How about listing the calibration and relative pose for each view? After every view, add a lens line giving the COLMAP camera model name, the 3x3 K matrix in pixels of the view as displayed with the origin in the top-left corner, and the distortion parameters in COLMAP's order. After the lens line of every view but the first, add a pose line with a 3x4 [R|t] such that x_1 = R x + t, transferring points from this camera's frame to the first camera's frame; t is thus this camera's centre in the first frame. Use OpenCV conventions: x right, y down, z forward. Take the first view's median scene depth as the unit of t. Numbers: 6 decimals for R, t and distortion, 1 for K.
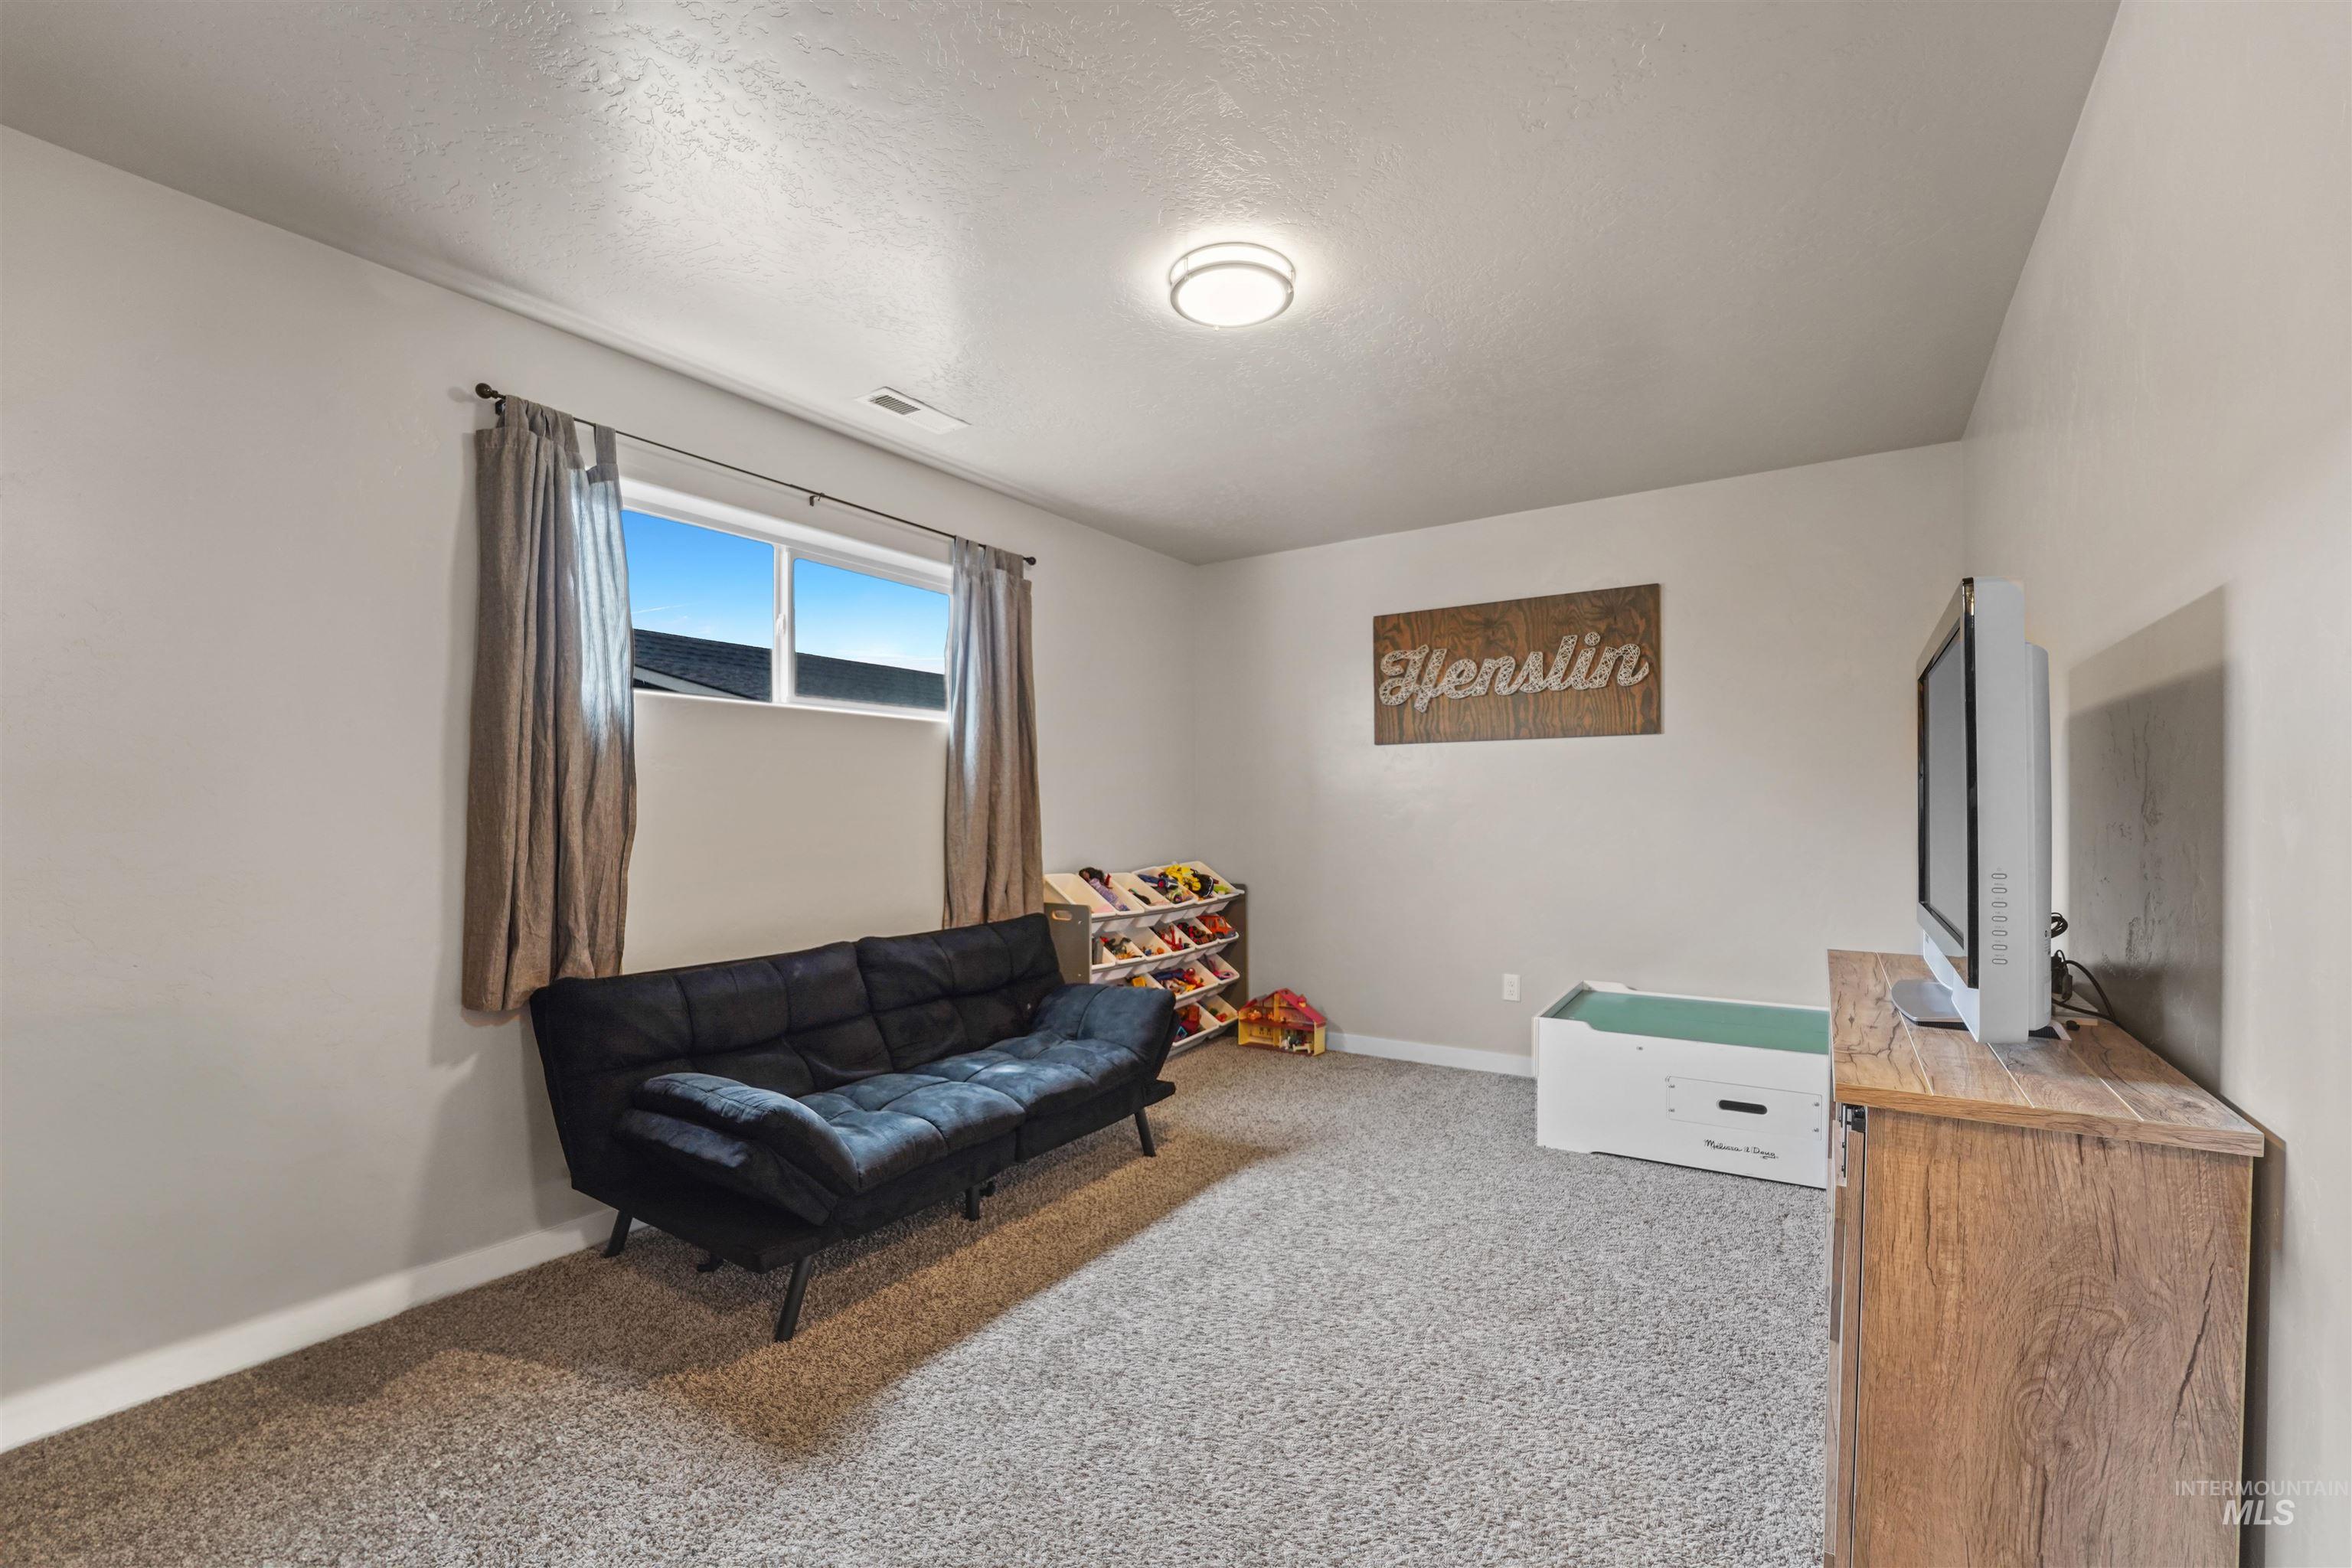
lens RADIAL K [[968.1, 0, 1175.0], [0, 968.1, 803.8], [0, 0, 1]] dist [0.000337, 0.000086]
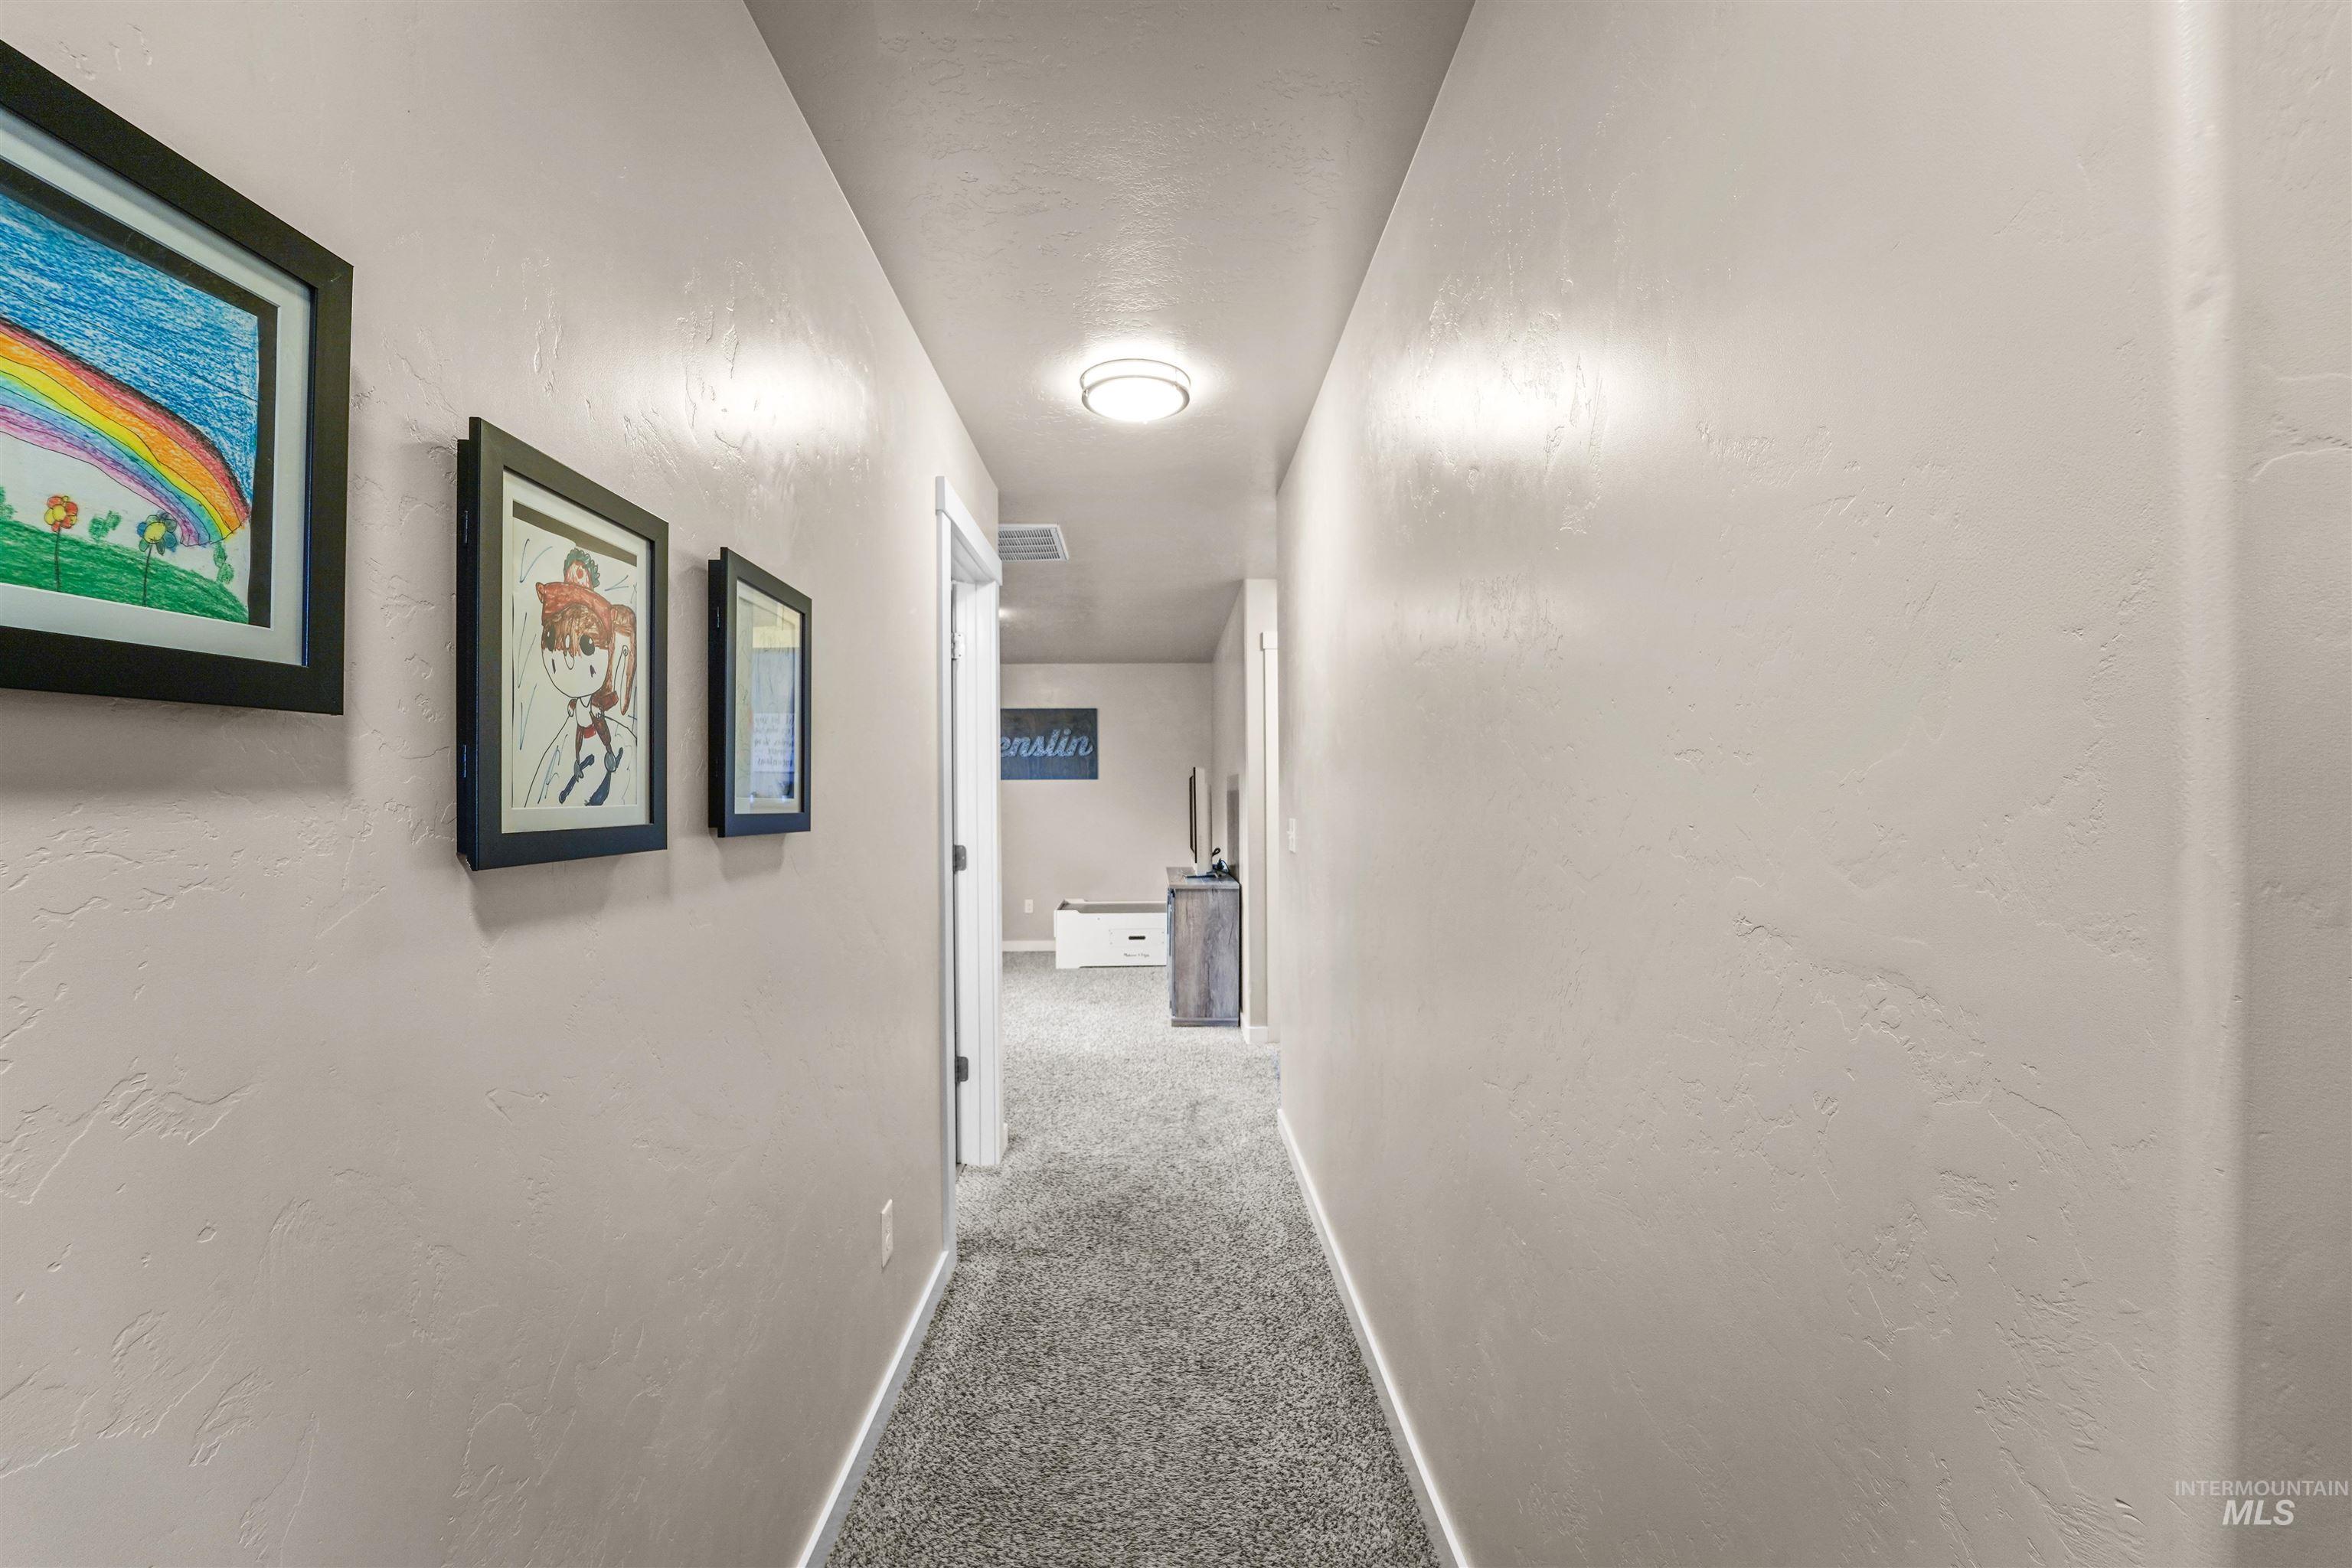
lens RADIAL K [[968.1, 0, 1174.2], [0, 968.1, 785.4], [0, 0, 1]] dist [0.000337, 0.000086]
pose [[0.818515, -0.002677, 0.574479, -0.563931], [0.010633, 0.999888, -0.010491, -0.034244], [-0.574387, 0.014695, 0.818452, -0.808009]]
